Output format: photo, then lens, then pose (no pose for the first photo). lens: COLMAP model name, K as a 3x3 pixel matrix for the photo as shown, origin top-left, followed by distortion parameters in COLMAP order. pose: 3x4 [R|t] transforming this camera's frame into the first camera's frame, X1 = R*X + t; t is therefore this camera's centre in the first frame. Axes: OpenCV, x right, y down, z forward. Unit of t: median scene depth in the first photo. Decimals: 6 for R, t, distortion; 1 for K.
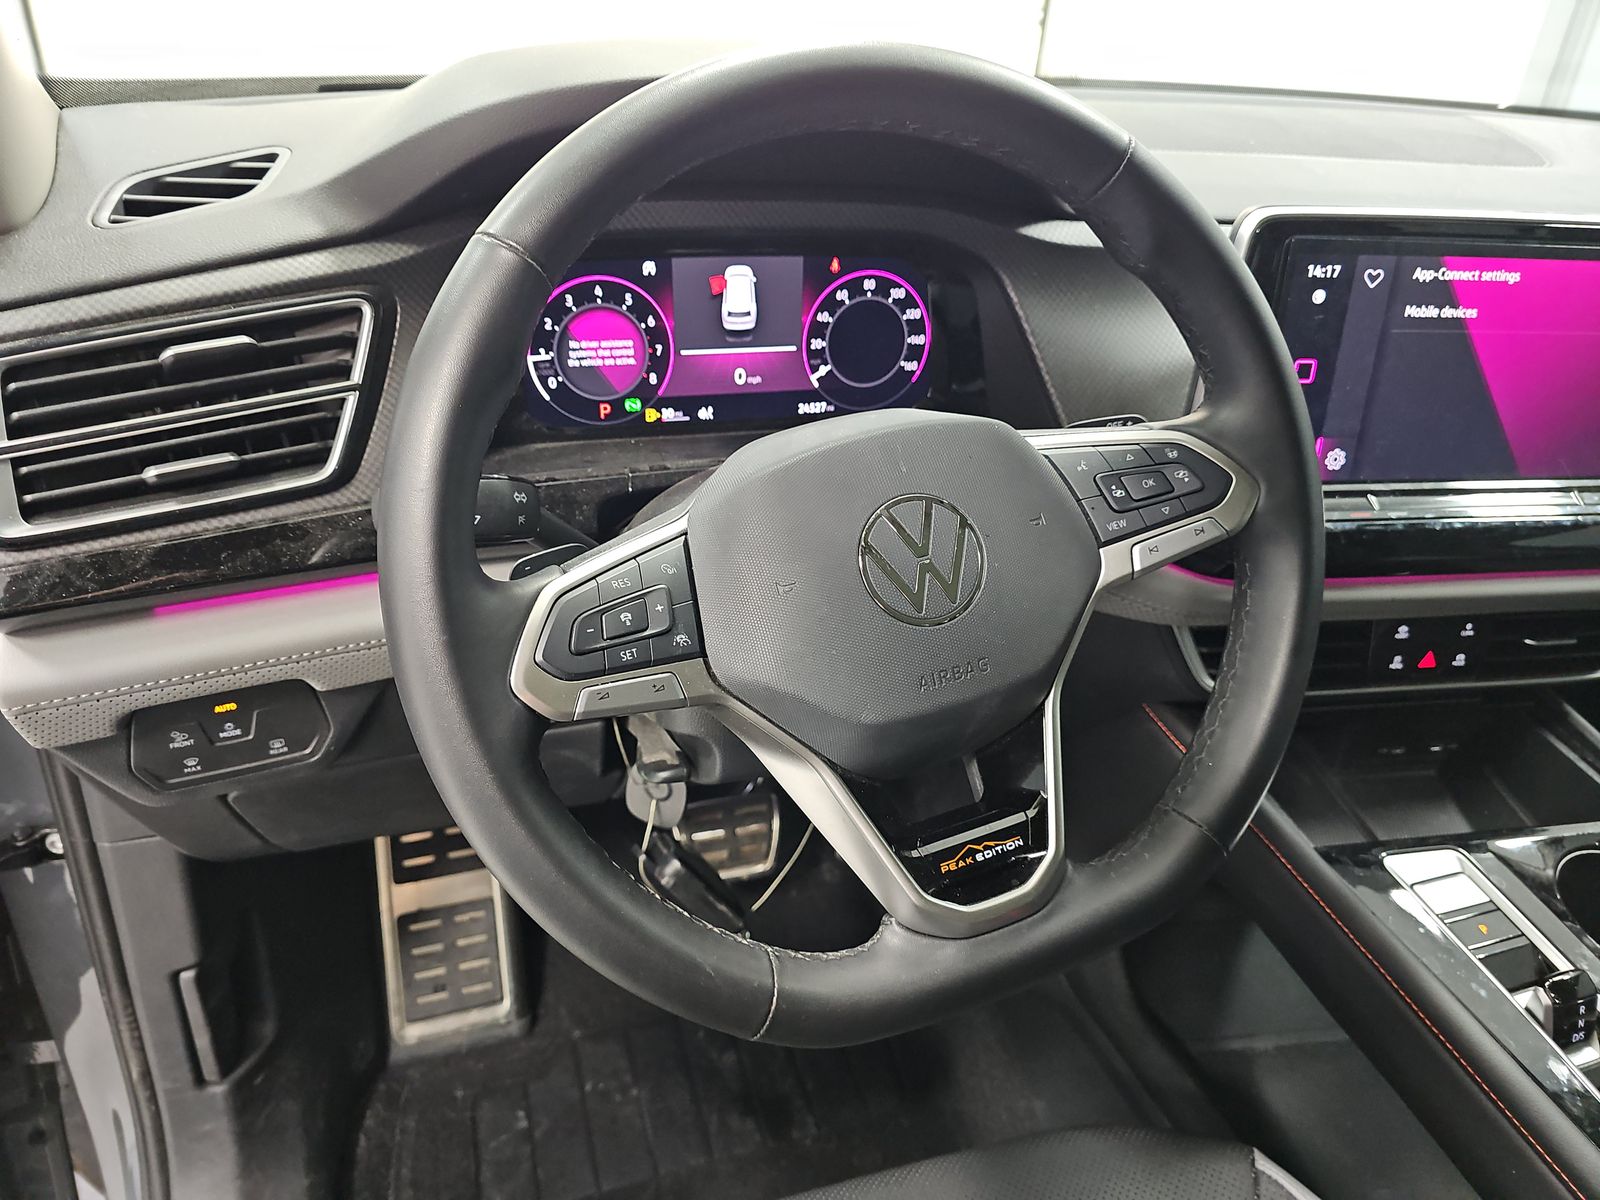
lens RADIAL K [[1069.1, 0, 765.5], [0, 1069.1, 635.0], [0, 0, 1]] dist [0.023313, -0.028598]
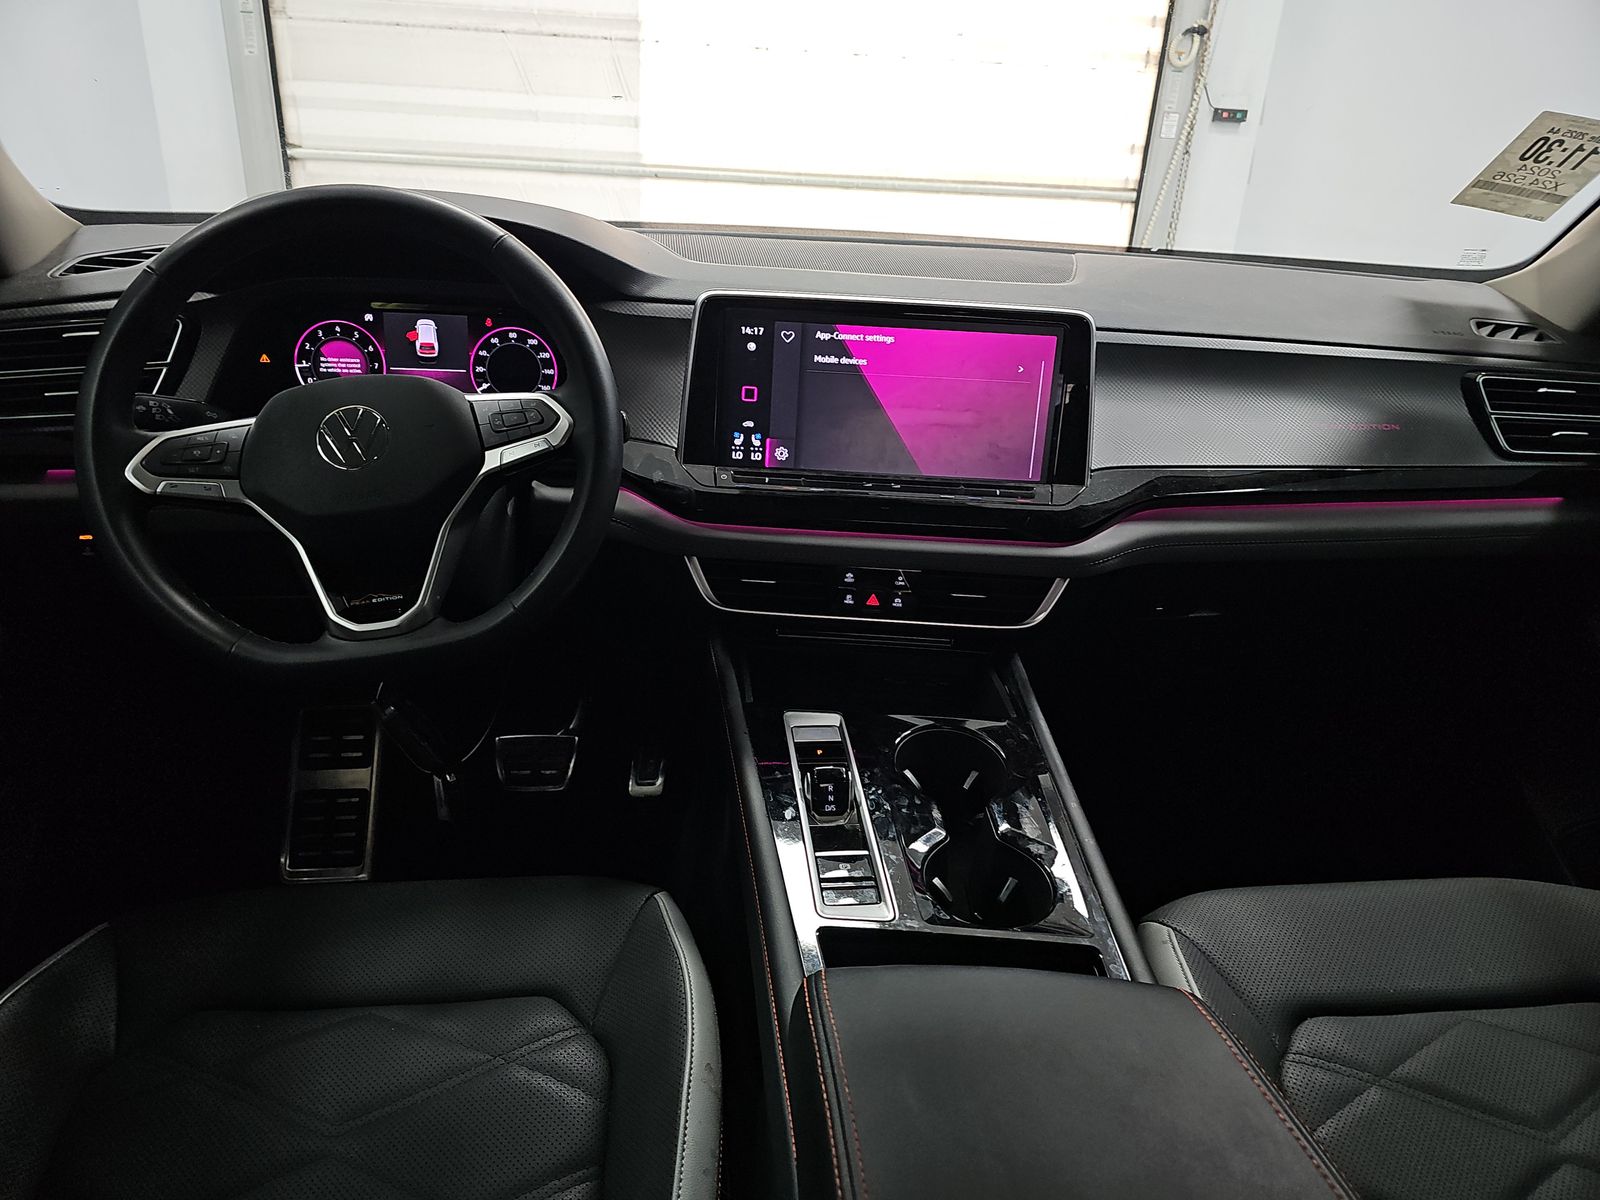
lens RADIAL K [[1069.1, 0, 776.1], [0, 1069.1, 642.4], [0, 0, 1]] dist [0.023313, -0.028598]
pose [[0.981283, 0.077937, -0.176093, 0.853543], [-0.099686, 0.987968, -0.118244, 0.301324], [0.164759, 0.133585, 0.977246, -0.486999]]
